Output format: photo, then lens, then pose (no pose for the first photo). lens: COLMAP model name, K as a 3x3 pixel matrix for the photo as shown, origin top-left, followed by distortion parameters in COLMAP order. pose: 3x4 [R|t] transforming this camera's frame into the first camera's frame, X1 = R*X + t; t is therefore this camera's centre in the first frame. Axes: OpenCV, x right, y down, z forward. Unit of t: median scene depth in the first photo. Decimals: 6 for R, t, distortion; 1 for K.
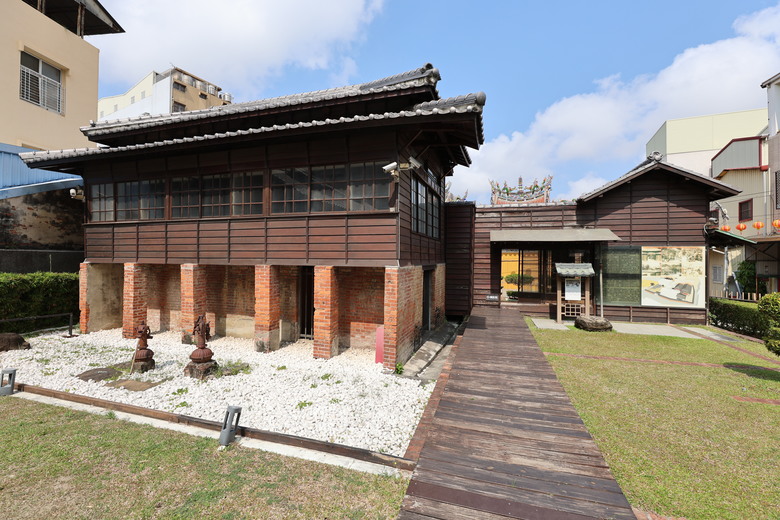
lens RADIAL K [[357.2, 0, 387.2], [0, 357.2, 258.1], [0, 0, 1]] dist [0.001438, 0.000449]
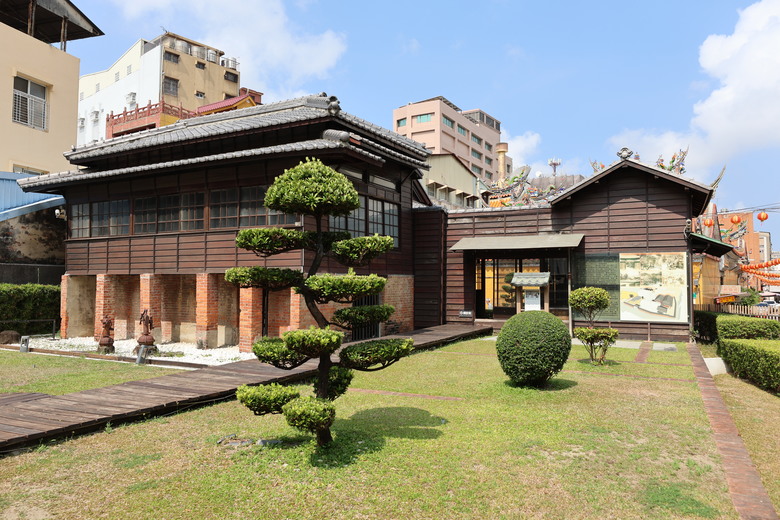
lens RADIAL K [[592.6, 0, 390.7], [0, 592.6, 261.1], [0, 0, 1]] dist [0.001269, 0.000385]
pose [[0.982064, -0.012519, -0.188132, 0.453932], [0.005360, 0.999244, -0.038511, 0.042316], [0.188472, 0.036812, 0.981388, -0.569071]]
